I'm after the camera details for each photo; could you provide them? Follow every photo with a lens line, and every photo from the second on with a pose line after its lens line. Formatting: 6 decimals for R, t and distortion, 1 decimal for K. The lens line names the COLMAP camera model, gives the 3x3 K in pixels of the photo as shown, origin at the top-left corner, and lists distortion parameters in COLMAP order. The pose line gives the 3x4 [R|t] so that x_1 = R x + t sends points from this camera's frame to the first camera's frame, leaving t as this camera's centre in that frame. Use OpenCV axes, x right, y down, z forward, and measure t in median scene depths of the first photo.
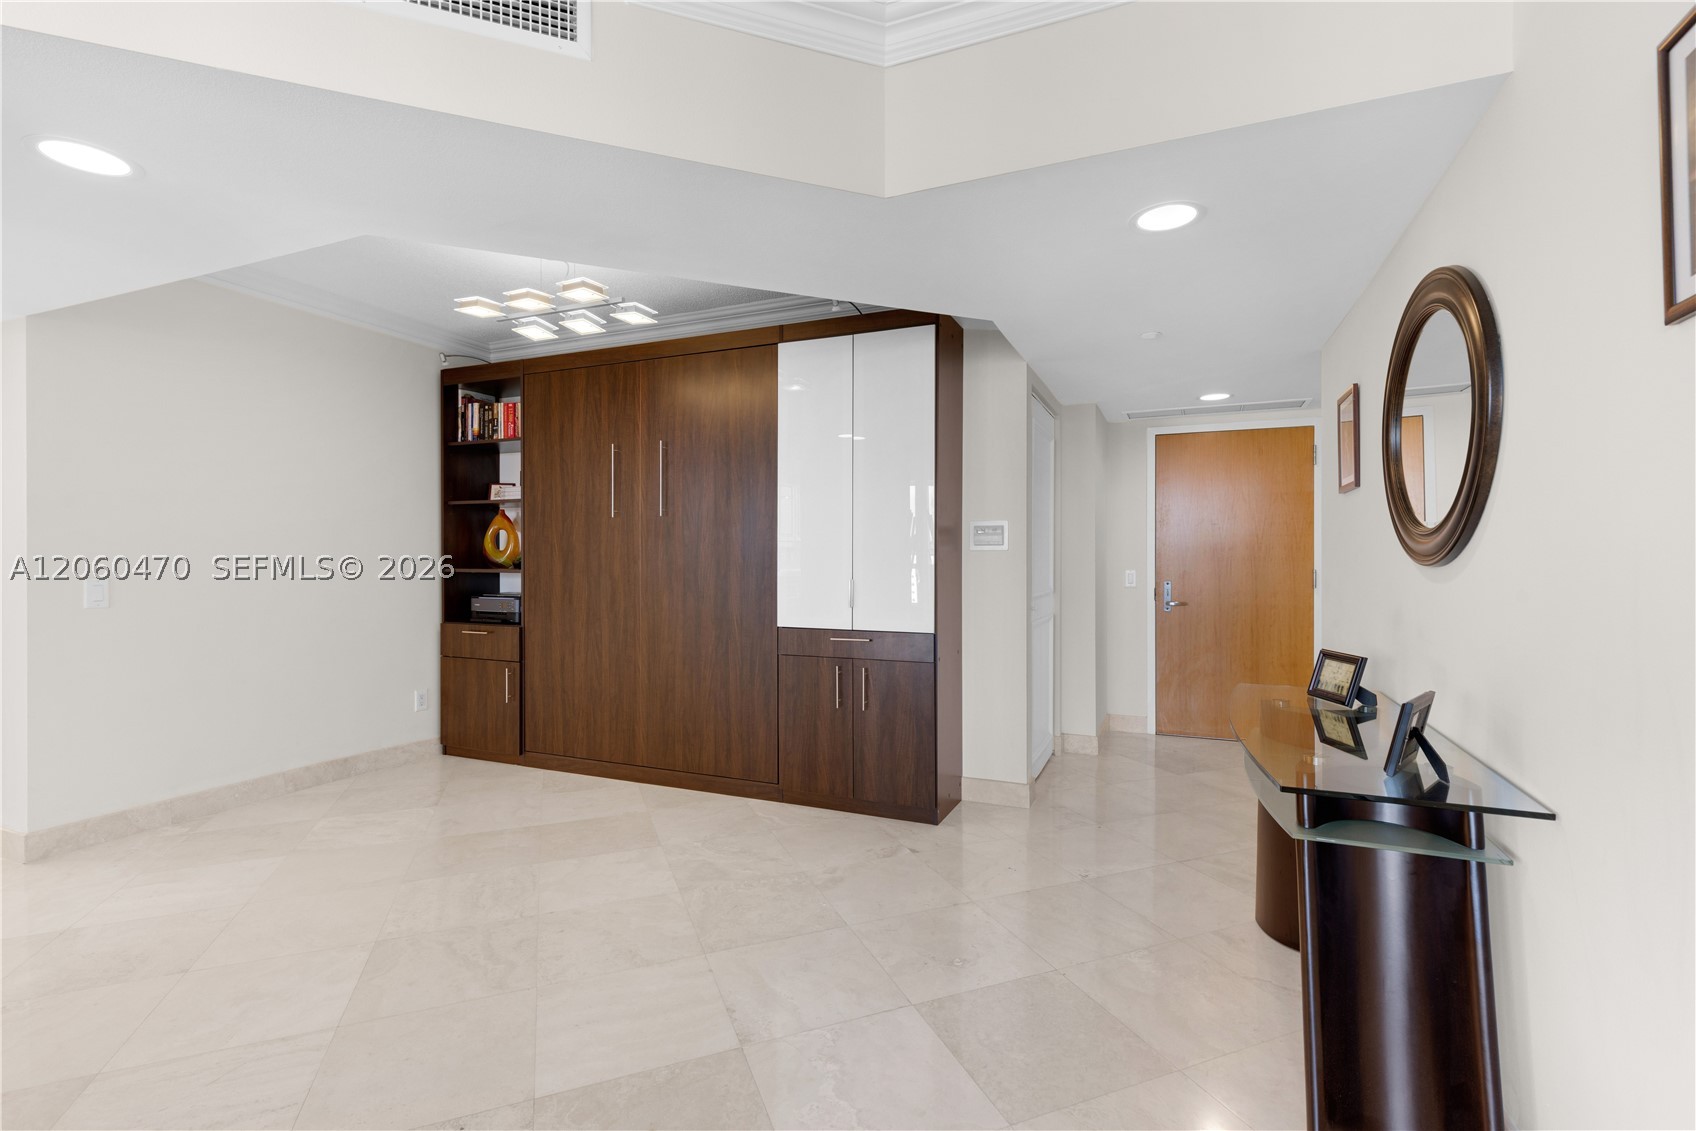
lens RADIAL K [[770.7, 0, 869.3], [0, 770.7, 561.6], [0, 0, 1]] dist [0.006807, -0.002149]
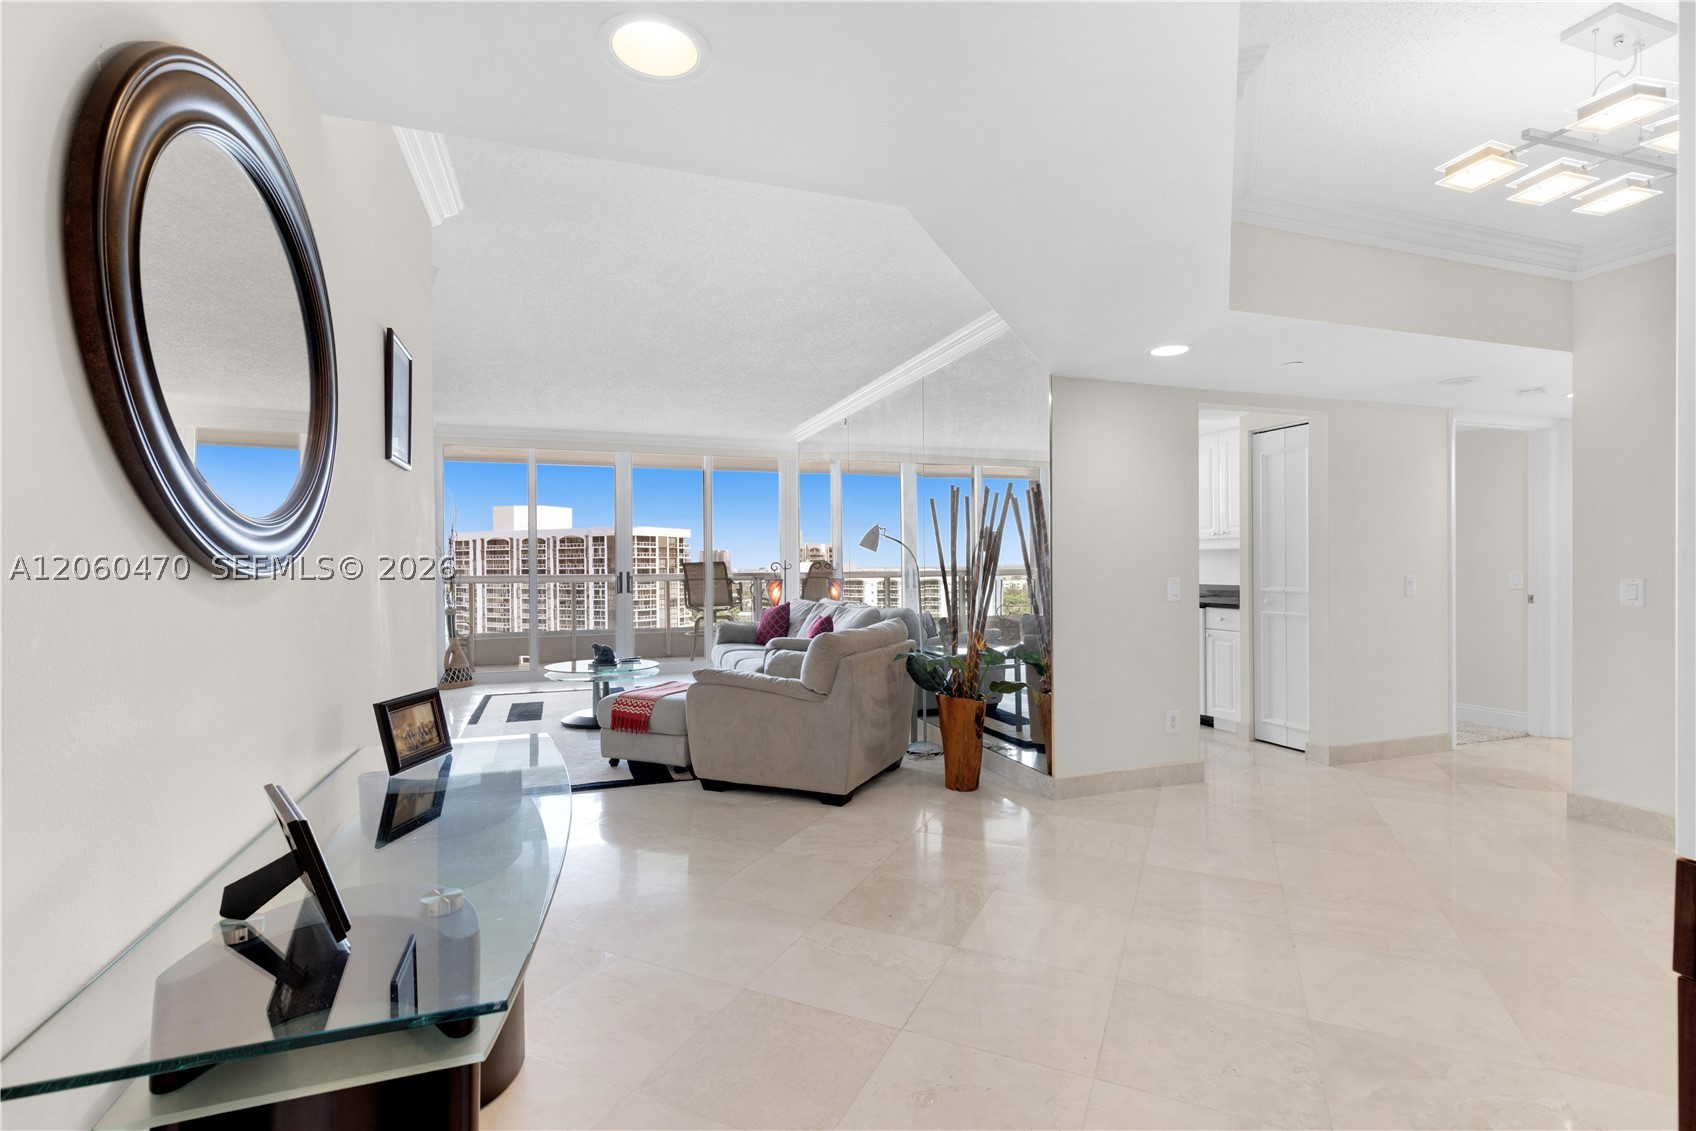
lens RADIAL K [[770.7, 0, 860.3], [0, 770.7, 569.7], [0, 0, 1]] dist [0.006807, -0.002149]
pose [[-0.729762, 0.010640, -0.683619, 0.391768], [0.004293, 0.999930, 0.010981, -0.003504], [0.683688, 0.005079, -0.729757, 0.876937]]
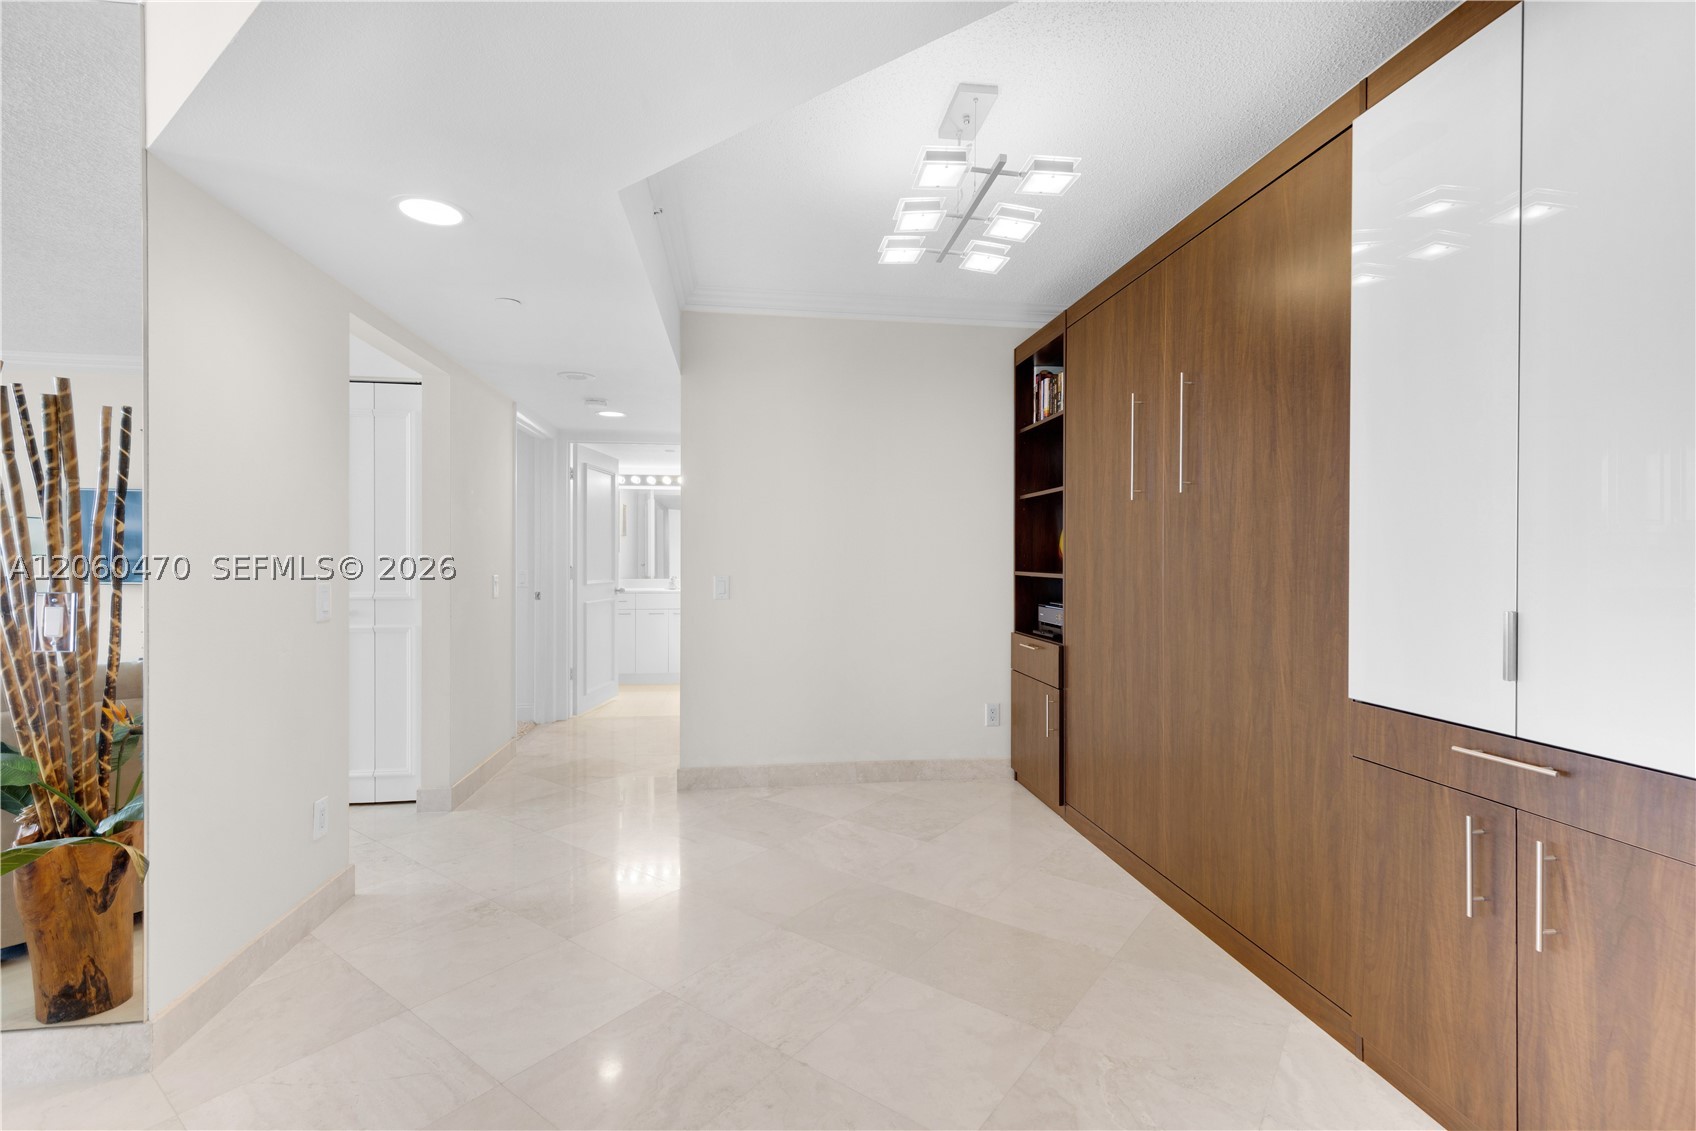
lens RADIAL K [[770.7, 0, 831.2], [0, 770.7, 561.8], [0, 0, 1]] dist [0.006807, -0.002149]
pose [[0.499989, 0.003596, -0.866024, 0.136070], [-0.007429, 0.999972, -0.000136, -0.000158], [0.866000, 0.006502, 0.500002, 0.445109]]
